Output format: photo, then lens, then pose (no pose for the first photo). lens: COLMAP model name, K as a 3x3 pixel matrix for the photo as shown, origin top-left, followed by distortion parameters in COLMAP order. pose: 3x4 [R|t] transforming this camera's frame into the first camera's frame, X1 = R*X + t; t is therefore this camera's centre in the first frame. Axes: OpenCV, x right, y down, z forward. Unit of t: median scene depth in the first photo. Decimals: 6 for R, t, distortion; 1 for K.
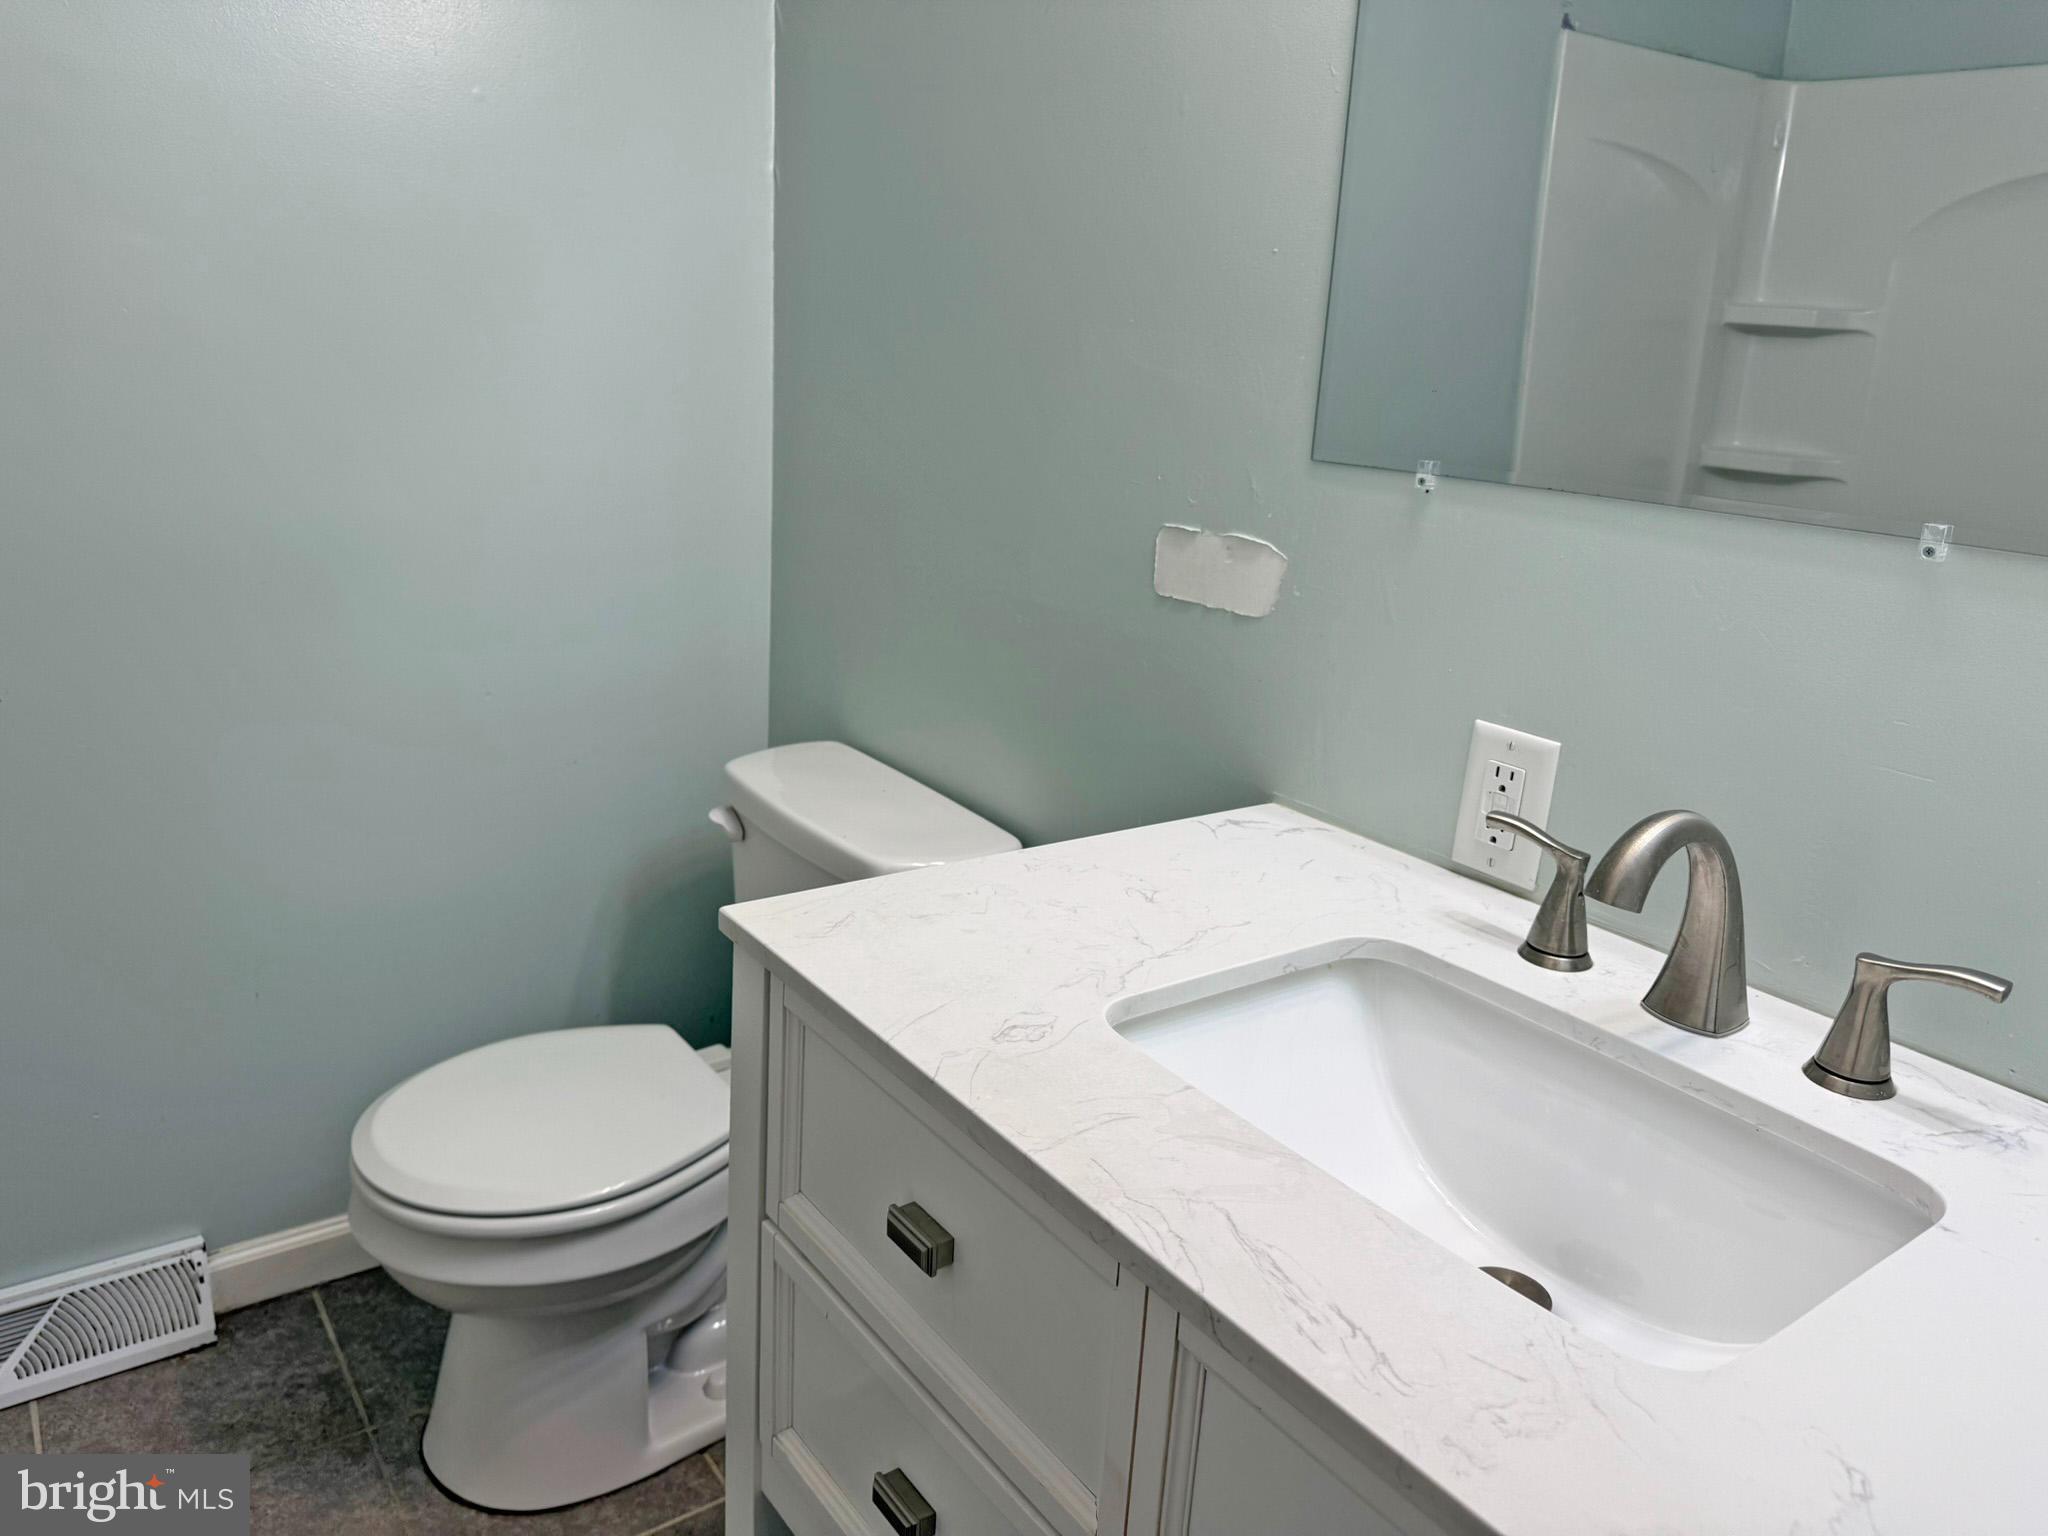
lens RADIAL K [[1449.6, 0, 1020.8], [0, 1449.6, 758.6], [0, 0, 1]] dist [0.094947, -0.117327]
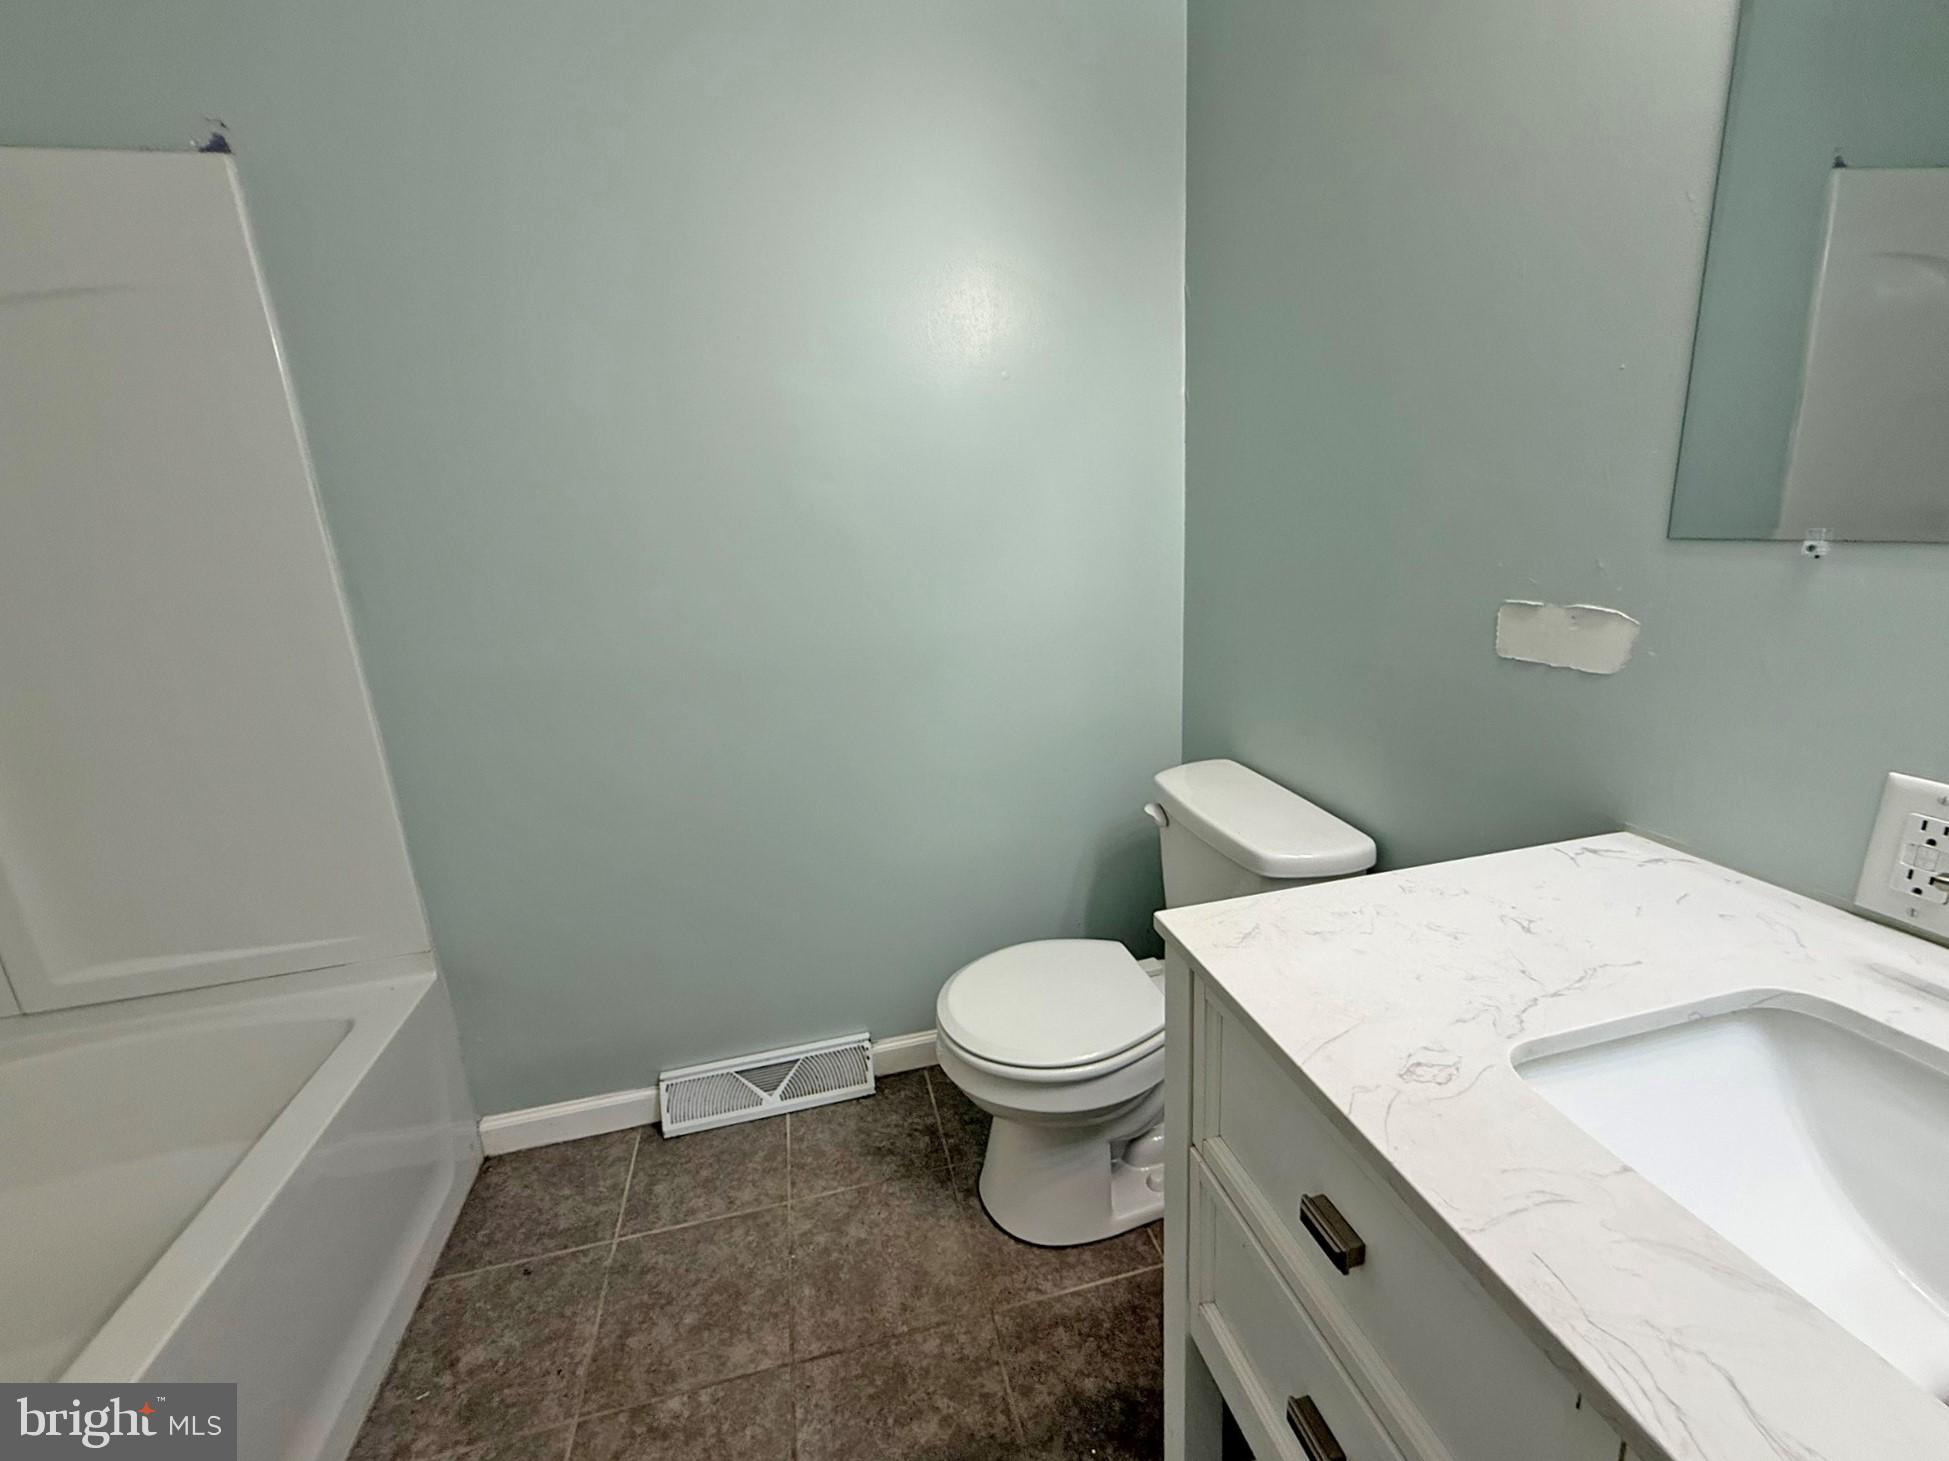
lens RADIAL K [[791.3, 0, 978.8], [0, 791.3, 719.7], [0, 0, 1]] dist [-0.002649, 0.000259]
pose [[0.914818, -0.012221, -0.403682, -0.041274], [0.003385, 0.999739, -0.022595, -0.043151], [0.403853, 0.019304, 0.914620, 0.186556]]
